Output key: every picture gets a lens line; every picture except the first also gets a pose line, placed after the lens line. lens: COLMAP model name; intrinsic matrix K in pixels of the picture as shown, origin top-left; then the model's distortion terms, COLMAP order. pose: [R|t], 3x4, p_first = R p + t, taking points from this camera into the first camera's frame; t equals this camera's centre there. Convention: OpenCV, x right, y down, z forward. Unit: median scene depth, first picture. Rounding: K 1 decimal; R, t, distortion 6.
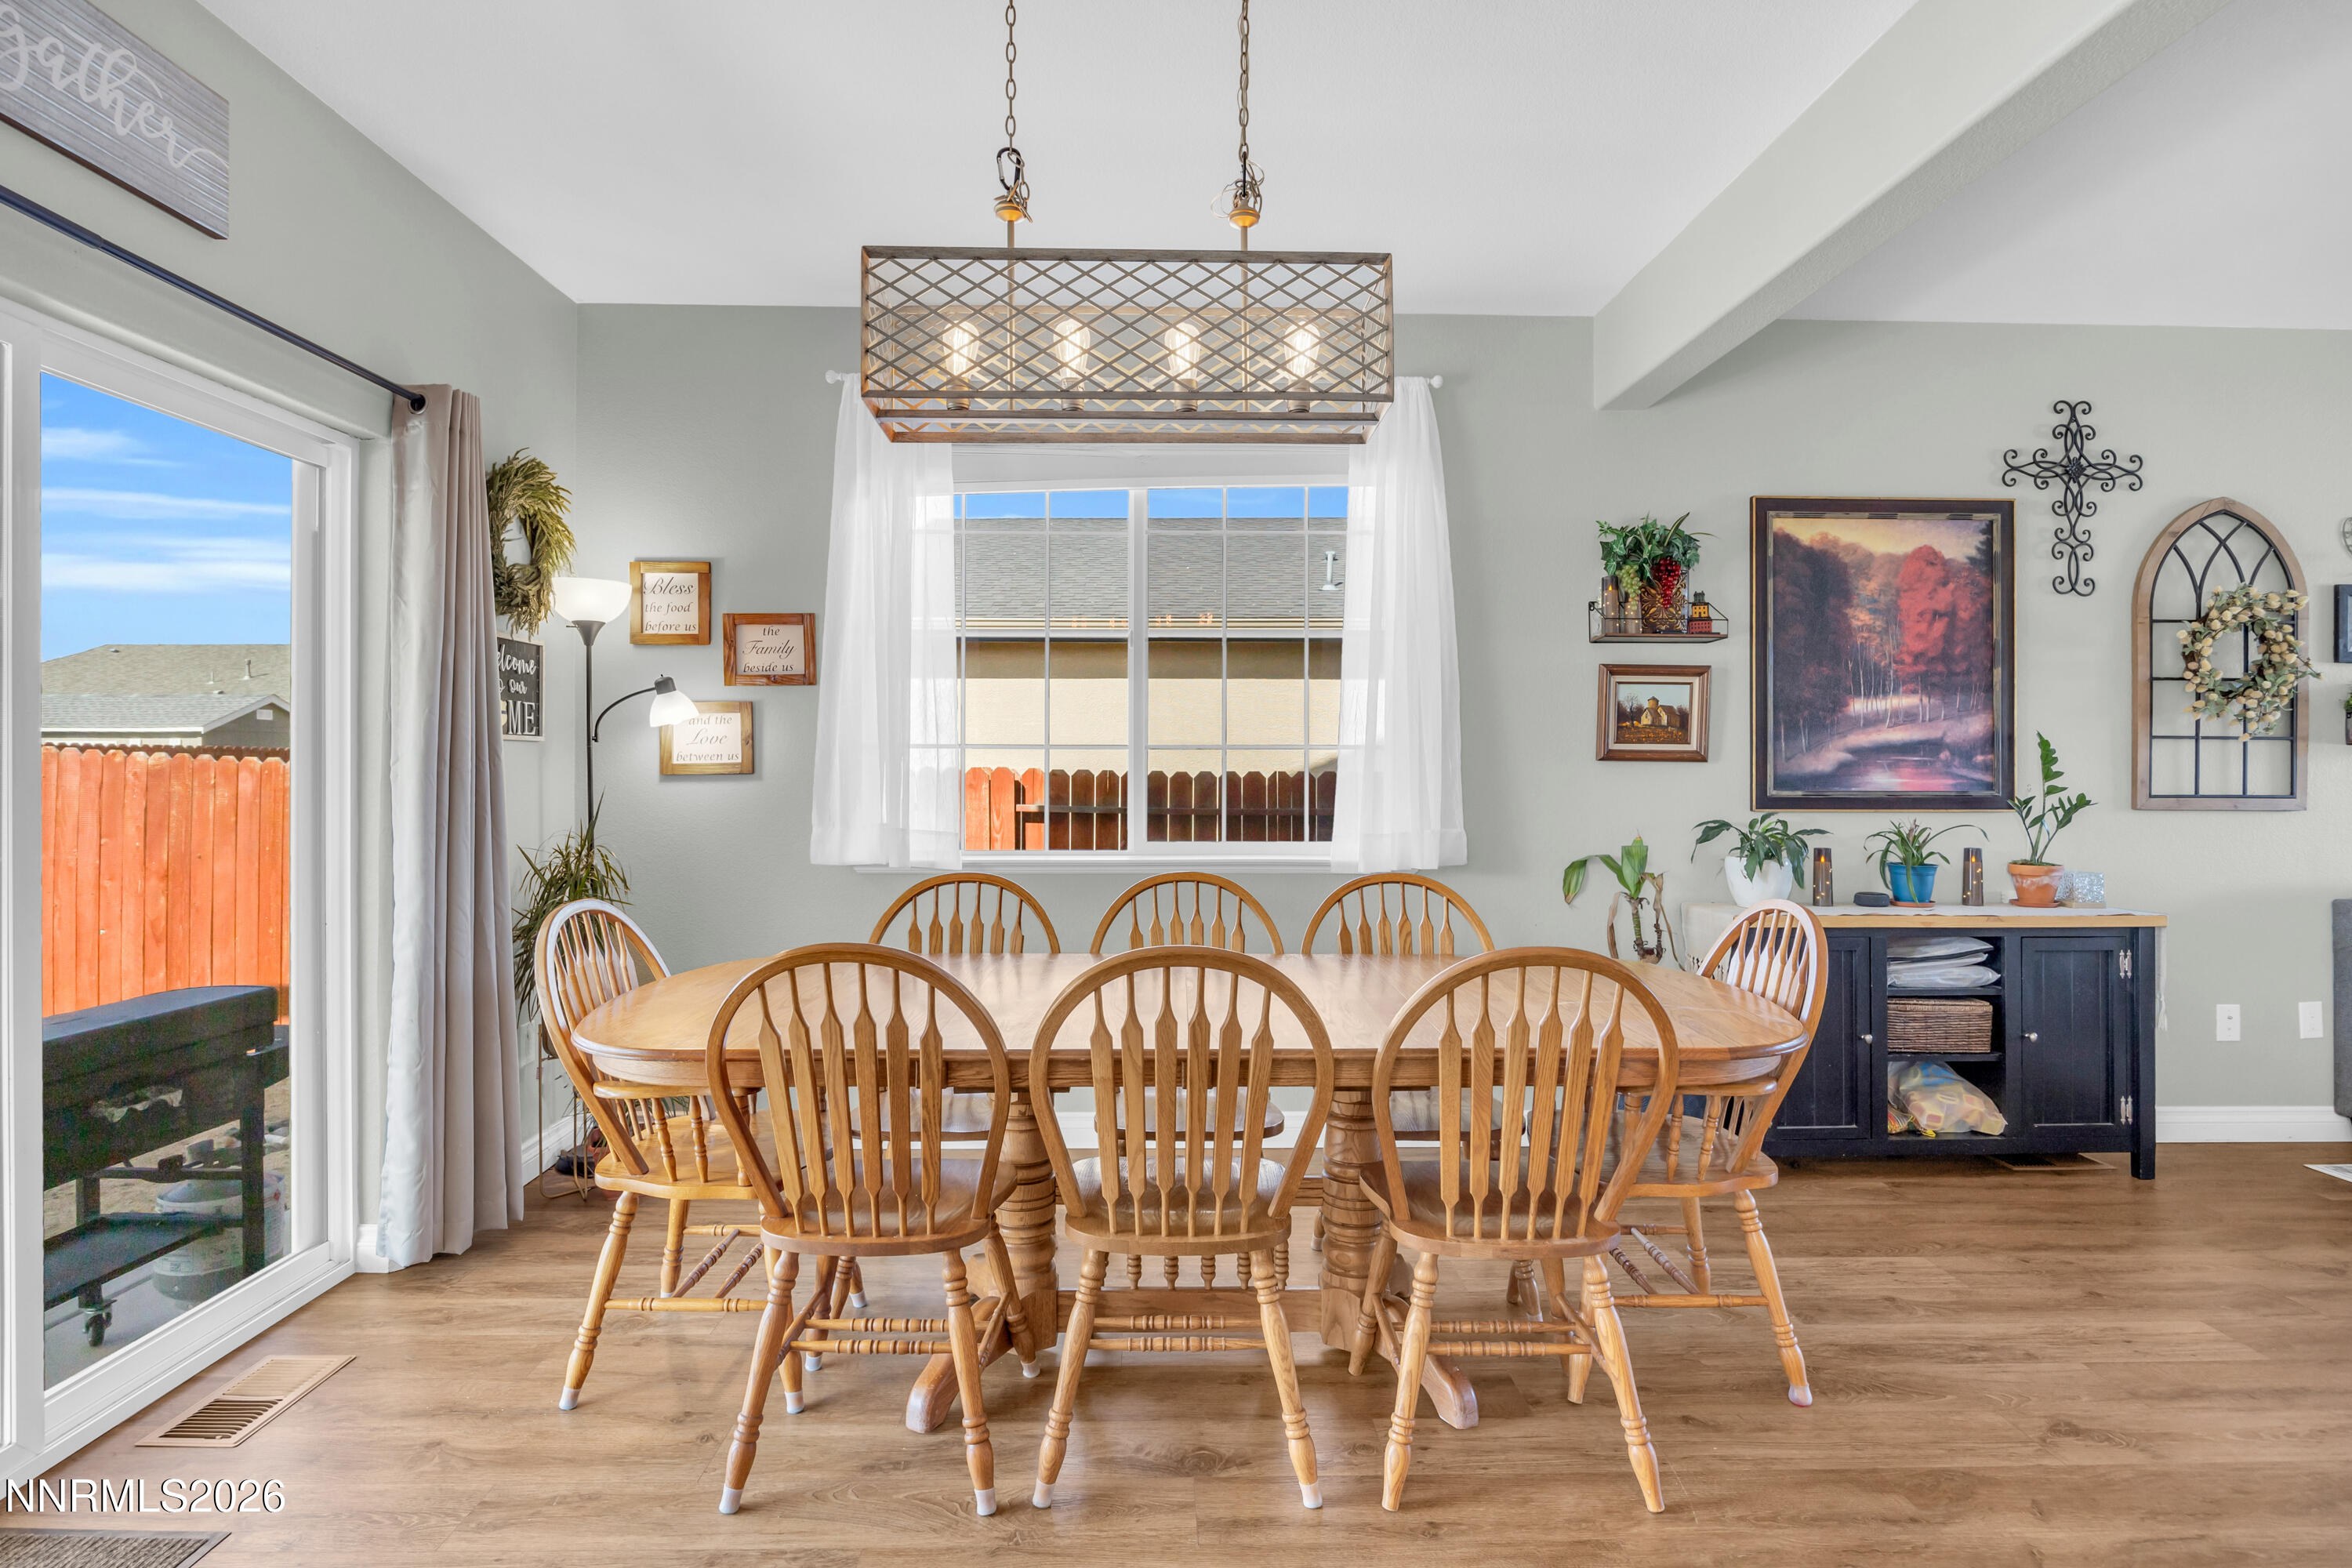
lens RADIAL K [[1203.0, 0, 1189.1], [0, 1203.0, 760.9], [0, 0, 1]] dist [0.000216, 0.000440]
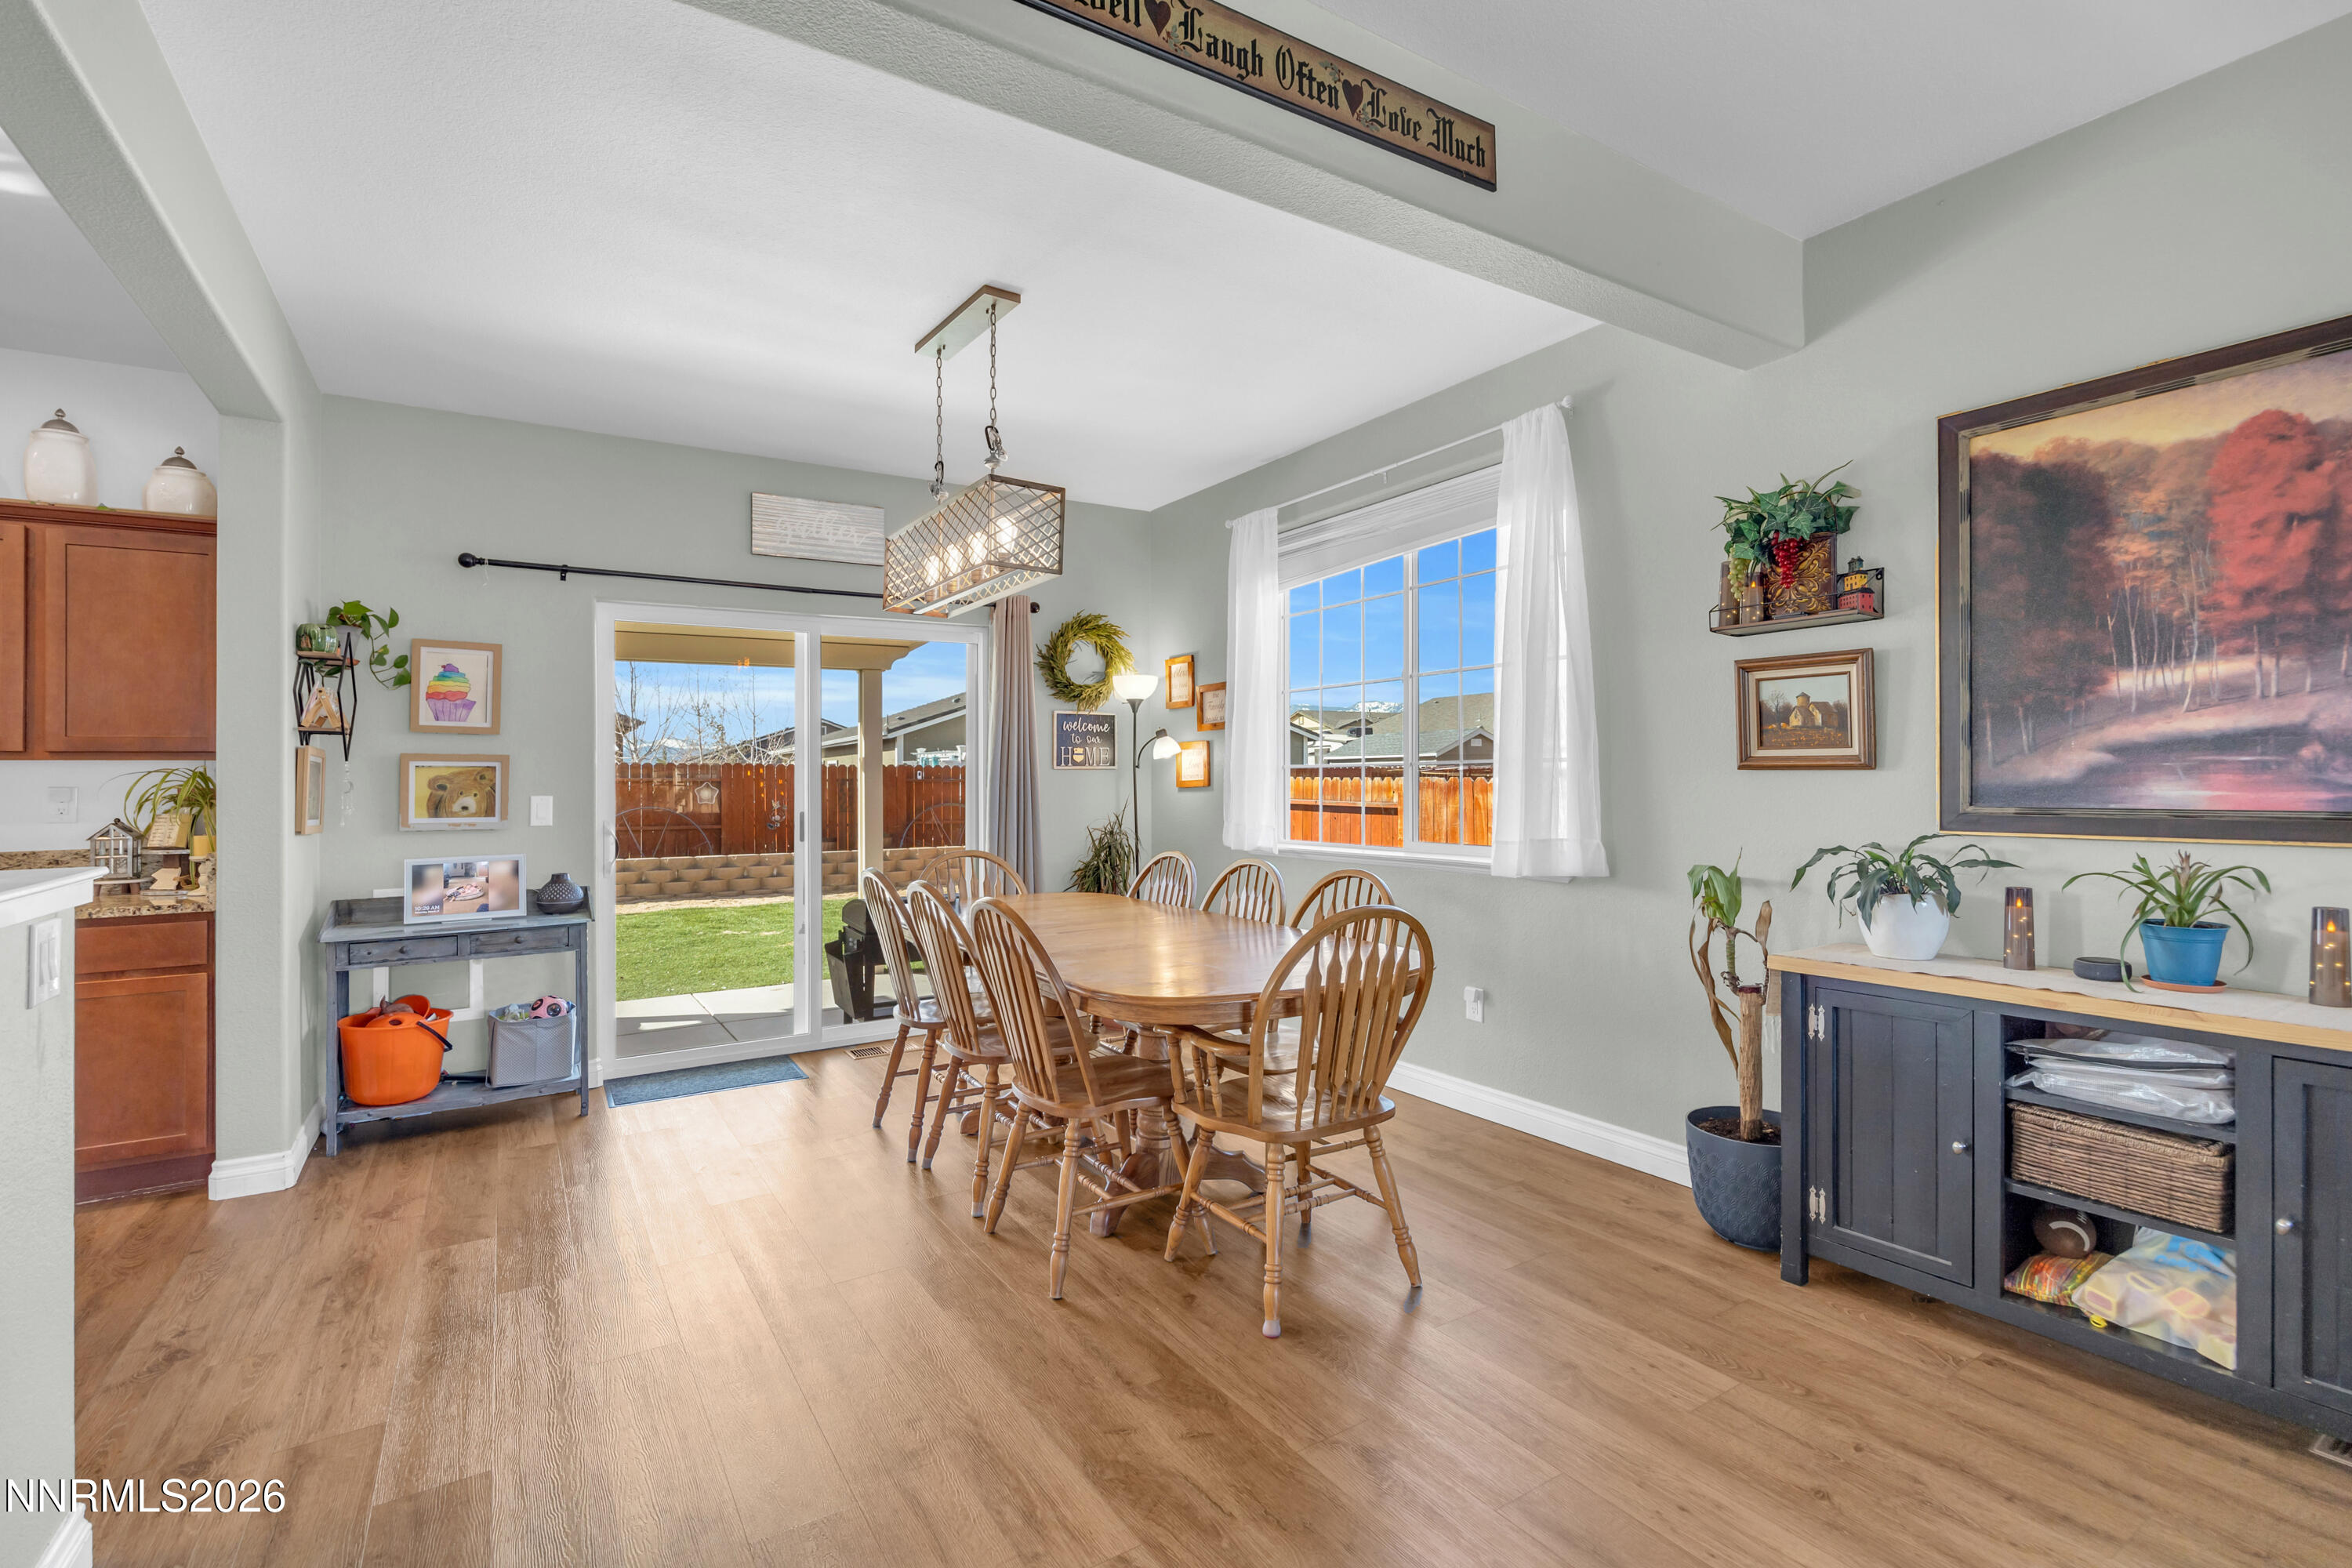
lens RADIAL K [[1067.8, 0, 1176.0], [0, 1067.8, 784.0], [0, 0, 1]] dist [0.002188, 0.000537]
pose [[0.518348, -0.004277, -0.855159, 0.793412], [0.014996, 0.999879, 0.004089, 0.000903], [0.855039, -0.014944, 0.518349, 0.237624]]
